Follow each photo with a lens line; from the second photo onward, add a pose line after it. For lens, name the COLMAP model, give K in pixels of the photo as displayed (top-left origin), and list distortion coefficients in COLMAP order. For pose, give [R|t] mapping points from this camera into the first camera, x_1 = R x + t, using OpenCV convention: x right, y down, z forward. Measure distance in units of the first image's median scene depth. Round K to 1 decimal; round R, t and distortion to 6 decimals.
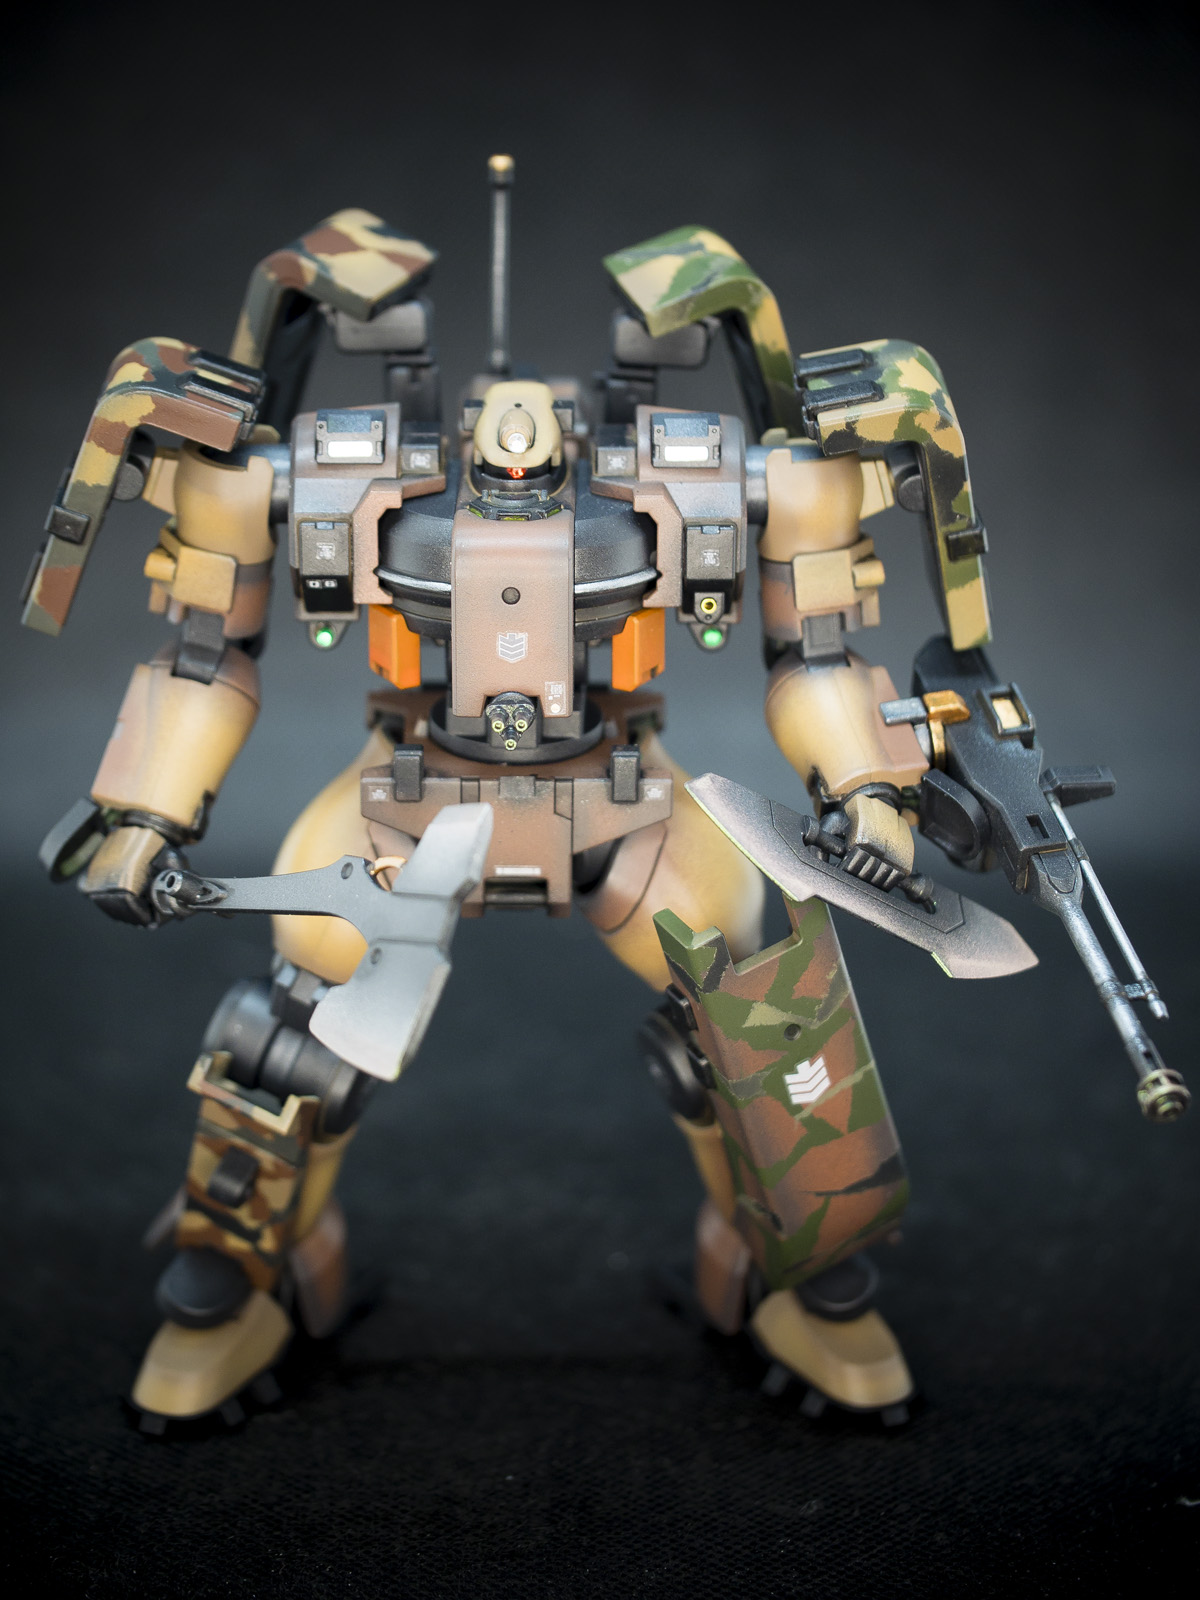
lens RADIAL K [[4499.8, 0, 553.7], [0, 4499.8, 804.5], [0, 0, 1]] dist [0.217985, 0.000000]
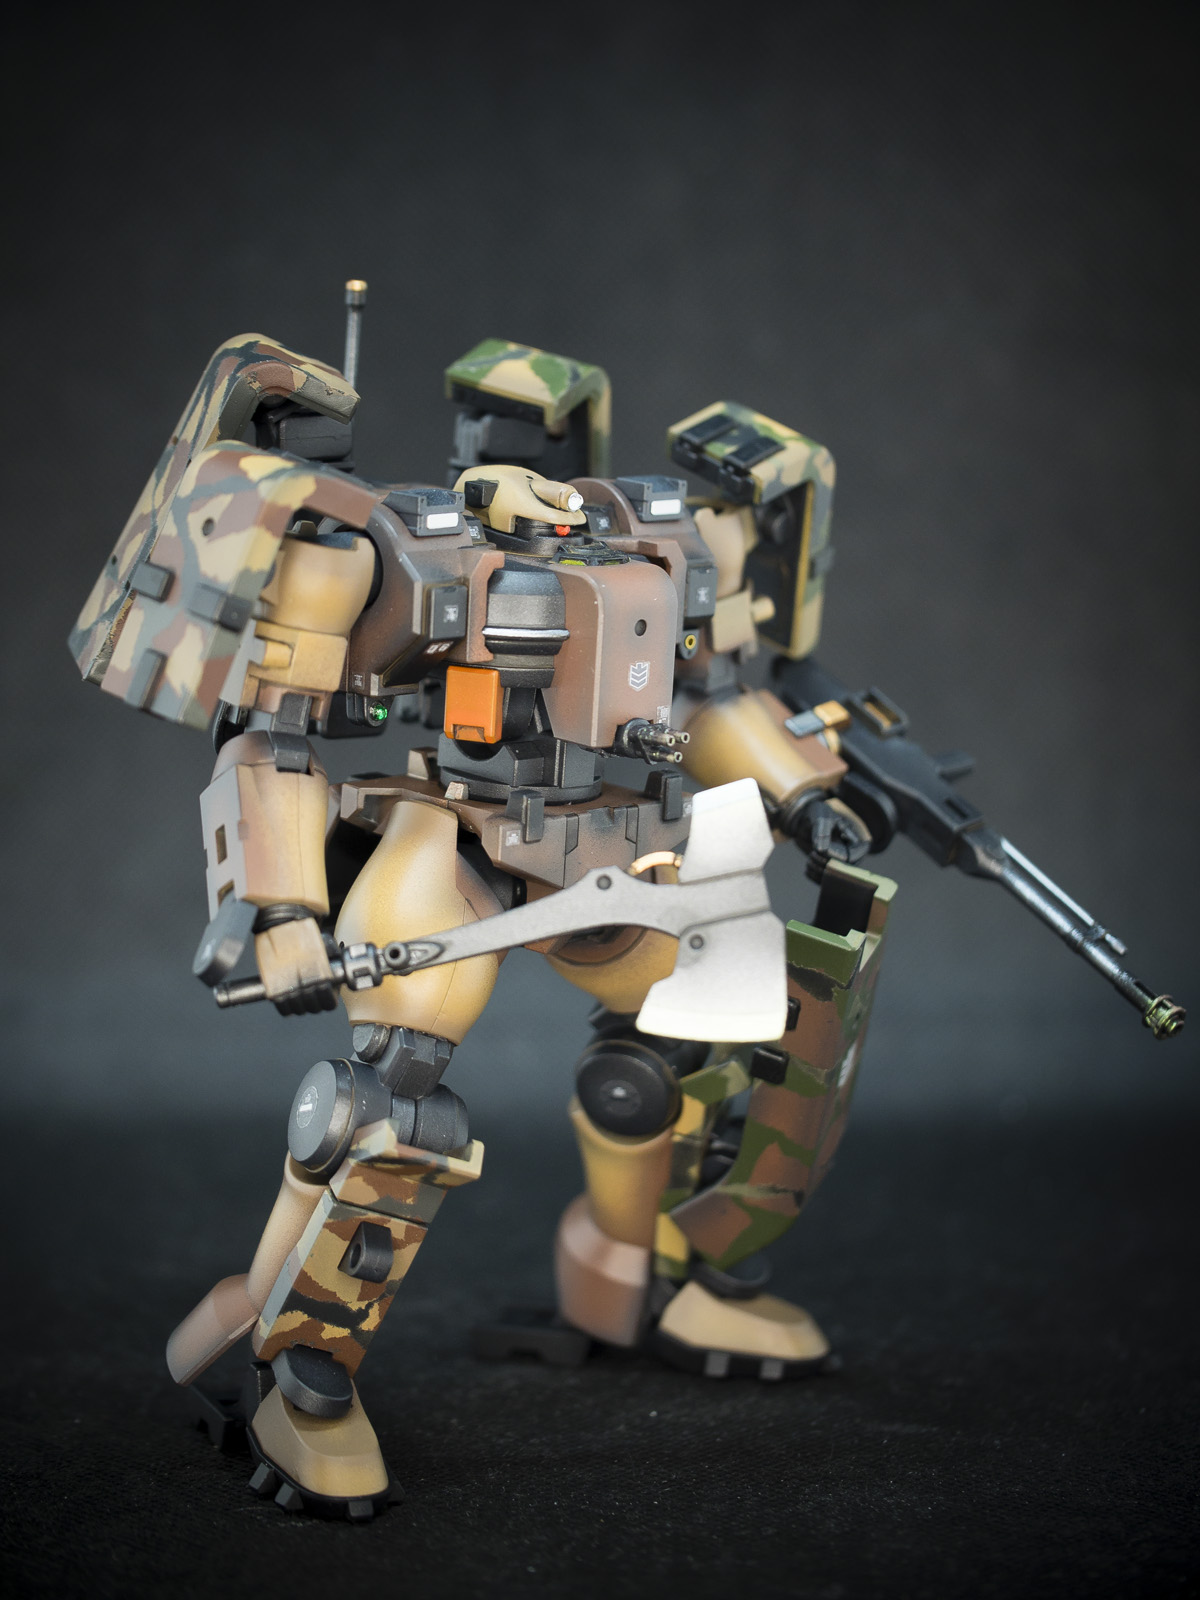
lens RADIAL K [[4499.8, 0, 613.7], [0, 4499.8, 802.8], [0, 0, 1]] dist [0.217985, 0.000000]
pose [[0.710685, -0.102428, 0.696014, -0.758197], [0.202832, 0.977165, -0.063304, 0.061668], [-0.673637, 0.186163, 0.715232, 0.218472]]
